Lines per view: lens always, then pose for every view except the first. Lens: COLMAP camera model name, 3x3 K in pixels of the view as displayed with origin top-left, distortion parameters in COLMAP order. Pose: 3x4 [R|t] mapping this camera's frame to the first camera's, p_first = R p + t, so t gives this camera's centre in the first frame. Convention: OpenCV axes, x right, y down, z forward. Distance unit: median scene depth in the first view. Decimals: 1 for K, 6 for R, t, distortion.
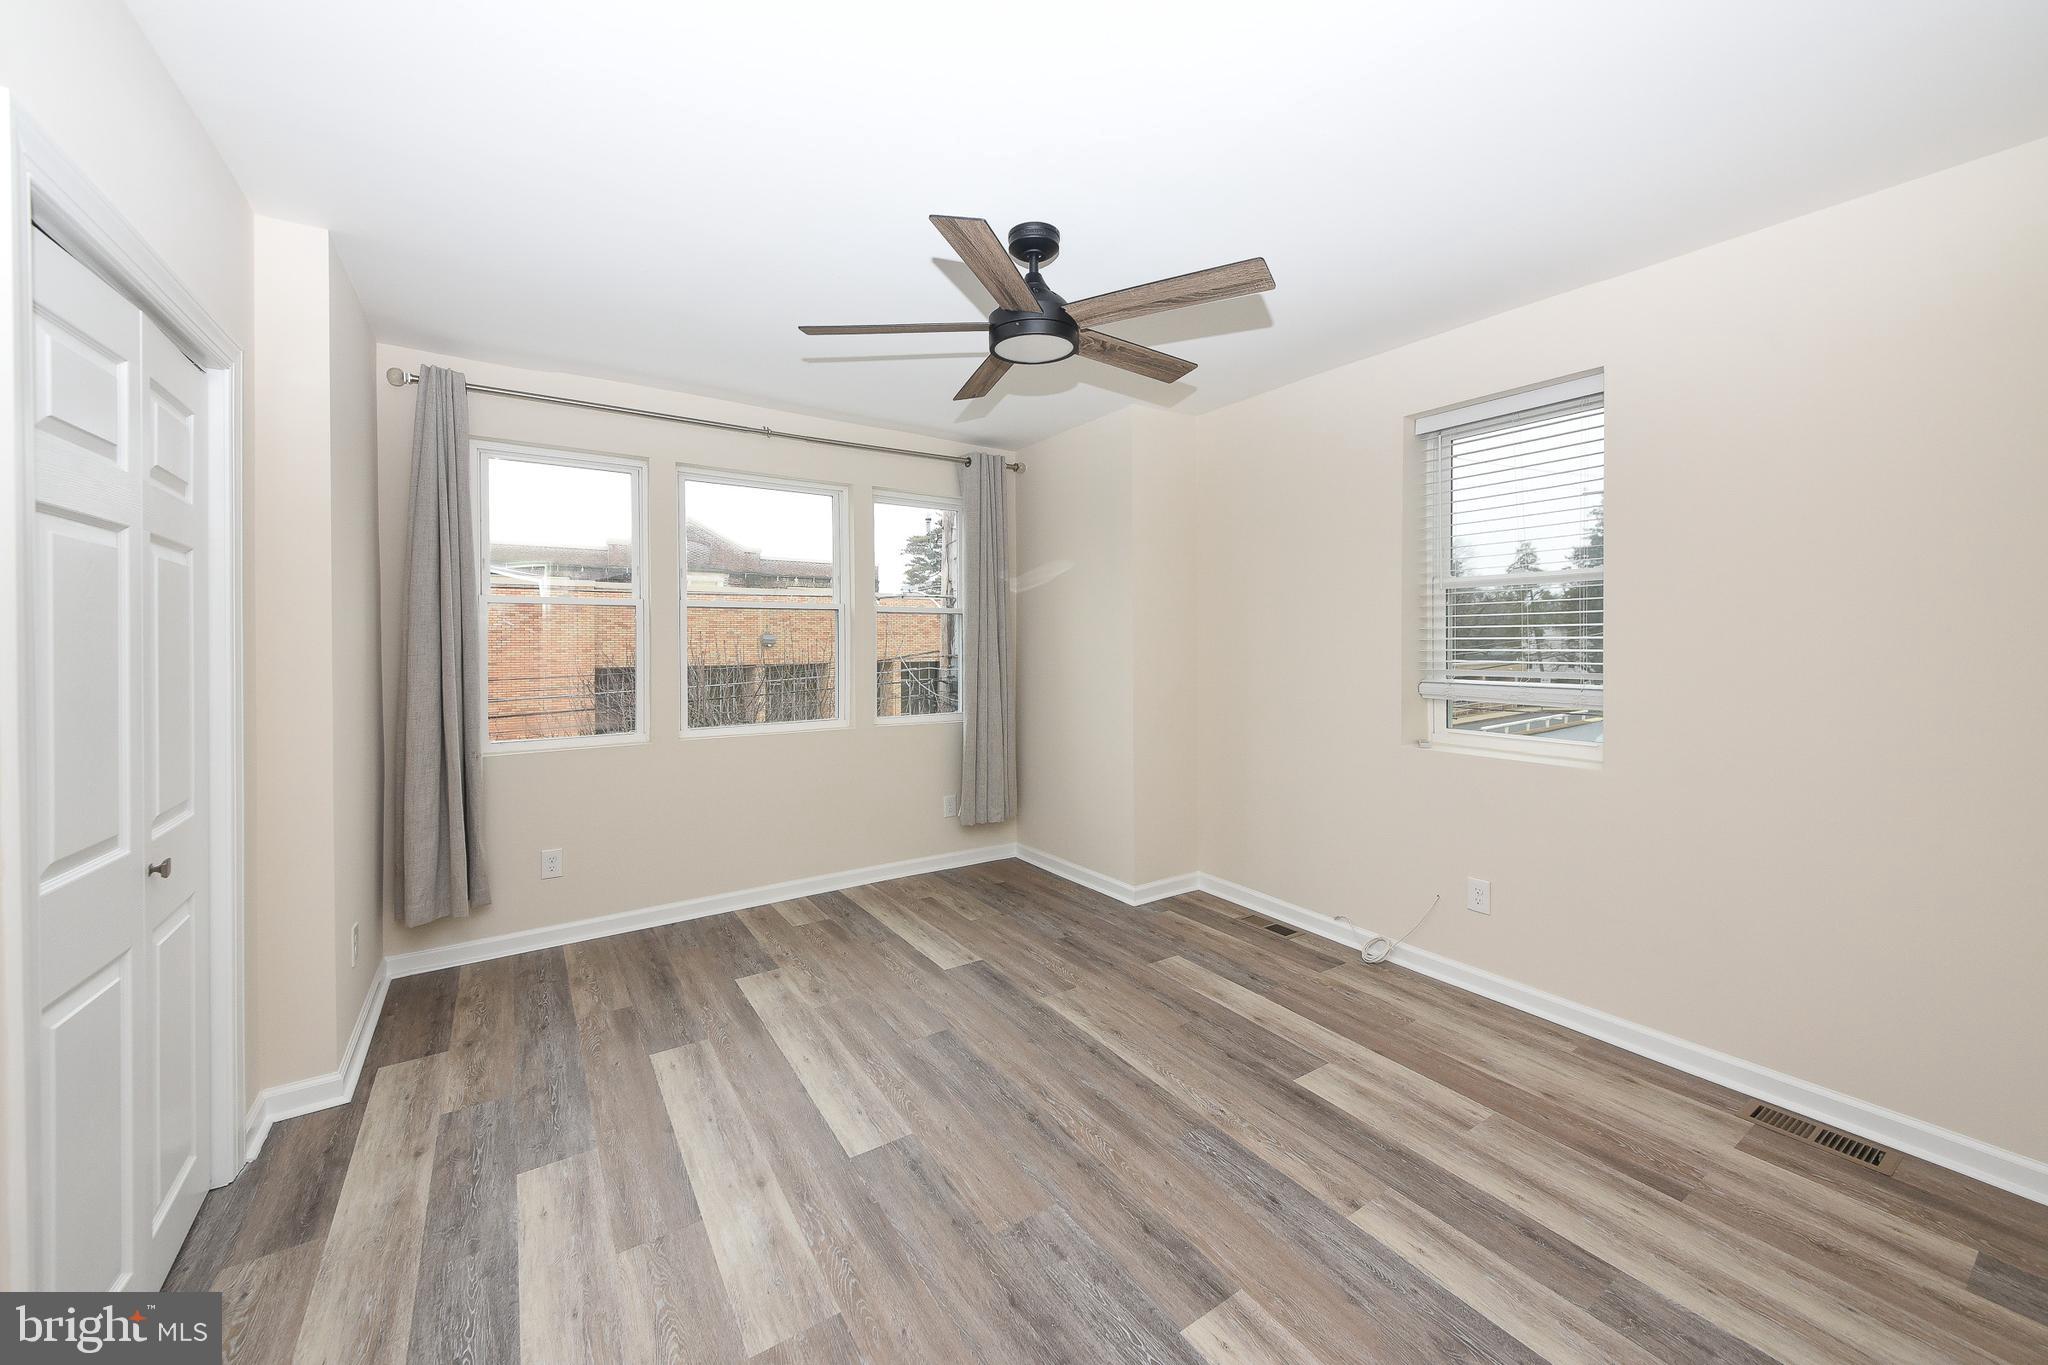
lens RADIAL K [[751.2, 0, 1027.0], [0, 751.2, 646.3], [0, 0, 1]] dist [-0.000311, -0.000039]
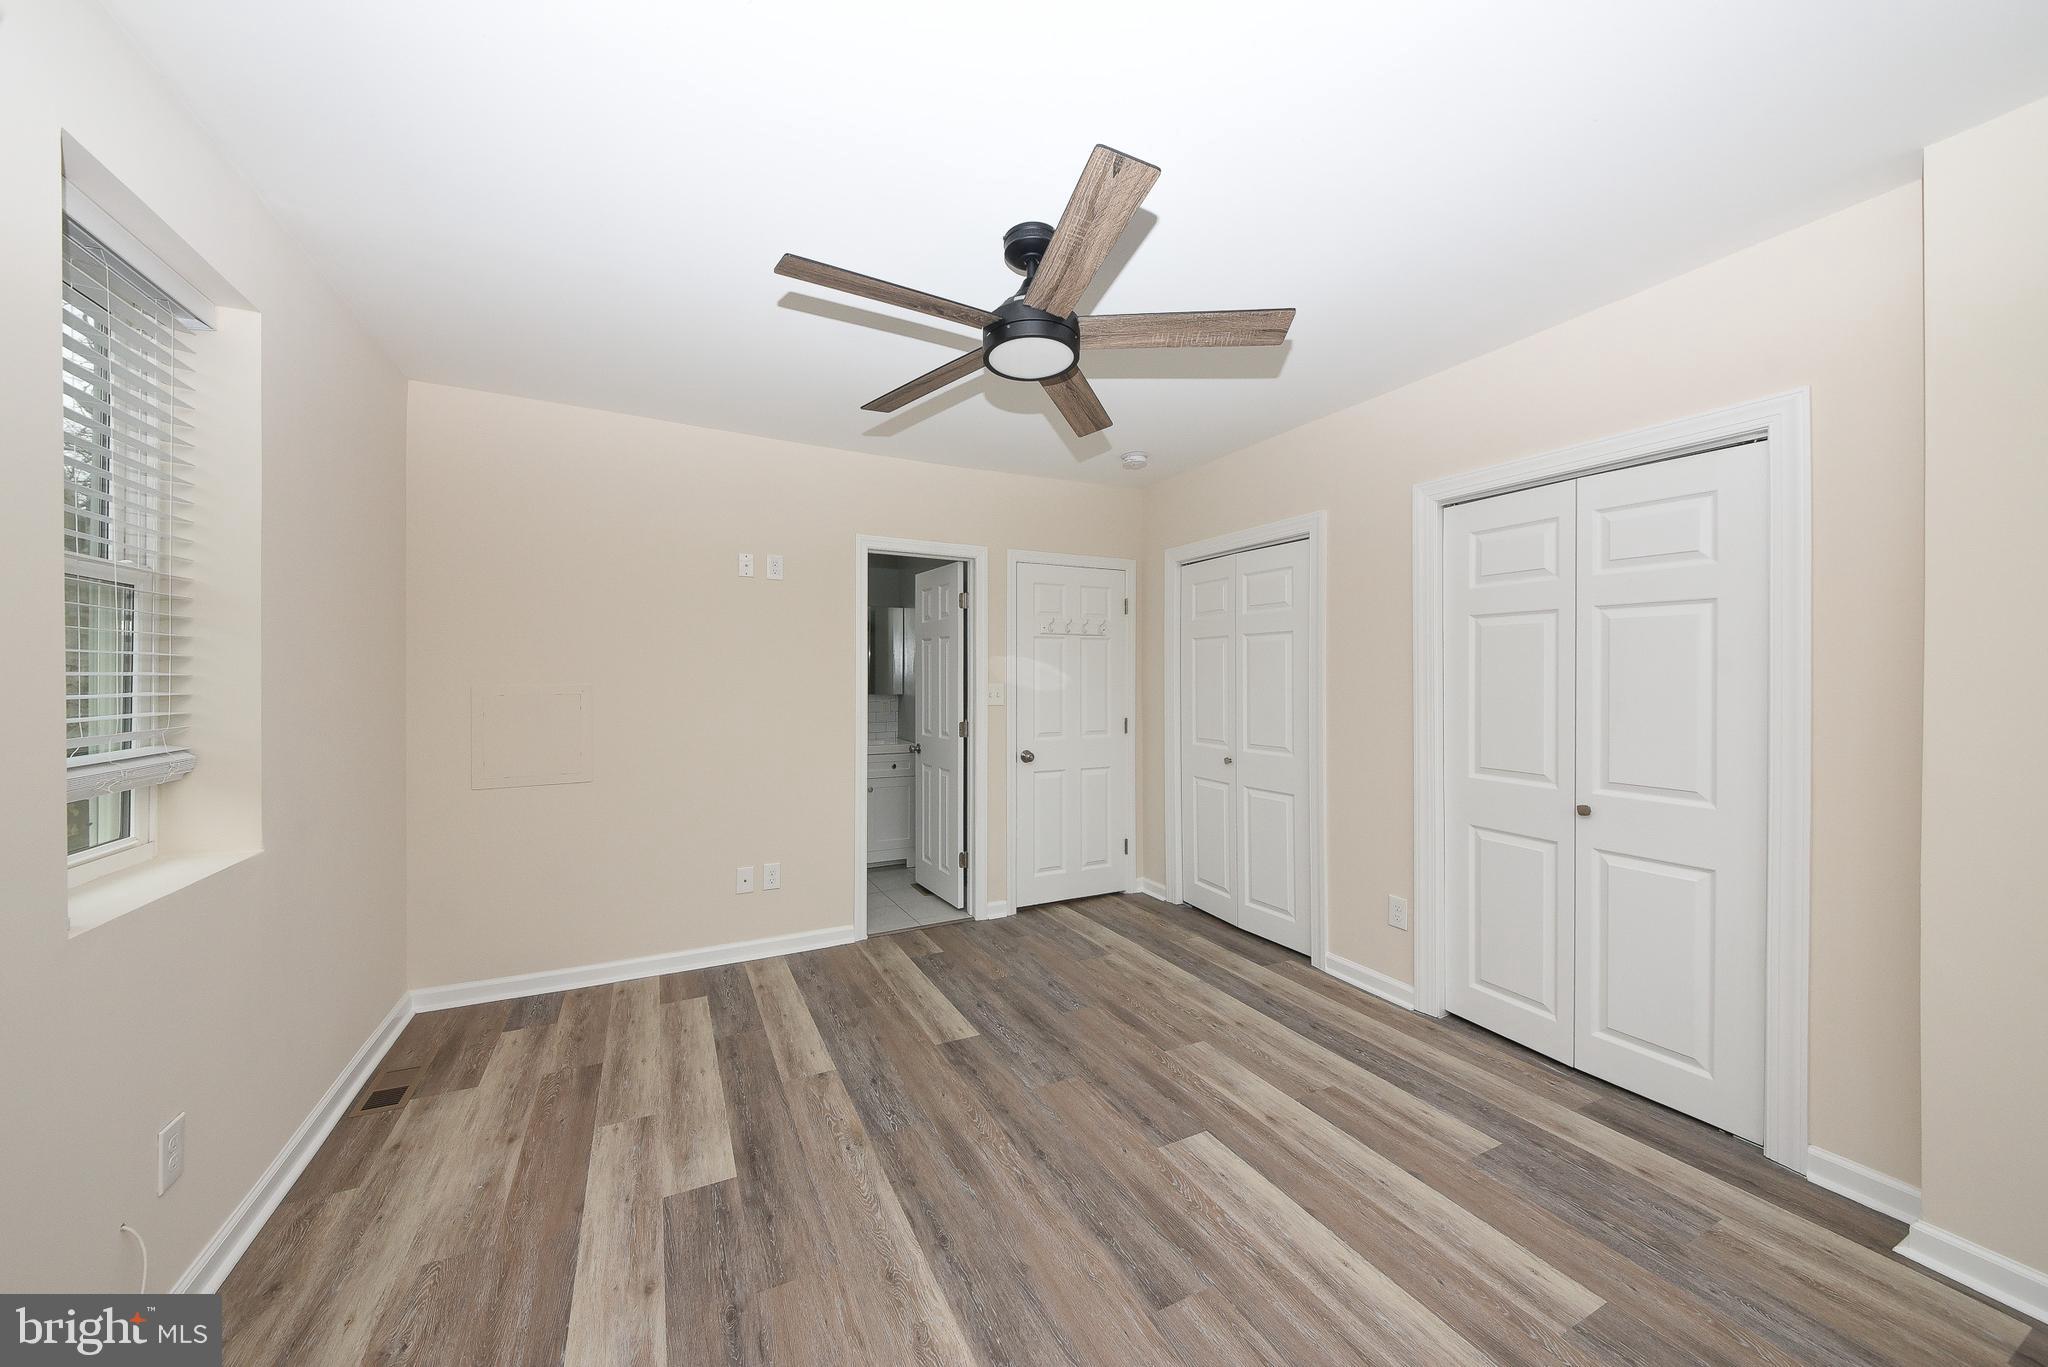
lens RADIAL K [[719.8, 0, 1022.5], [0, 719.8, 648.2], [0, 0, 1]] dist [0.001429, -0.003433]
pose [[-0.993374, 0.009152, 0.114562, -0.086710], [0.005909, 0.999573, -0.028614, -0.012378], [-0.114775, -0.027747, -0.993004, 2.004268]]
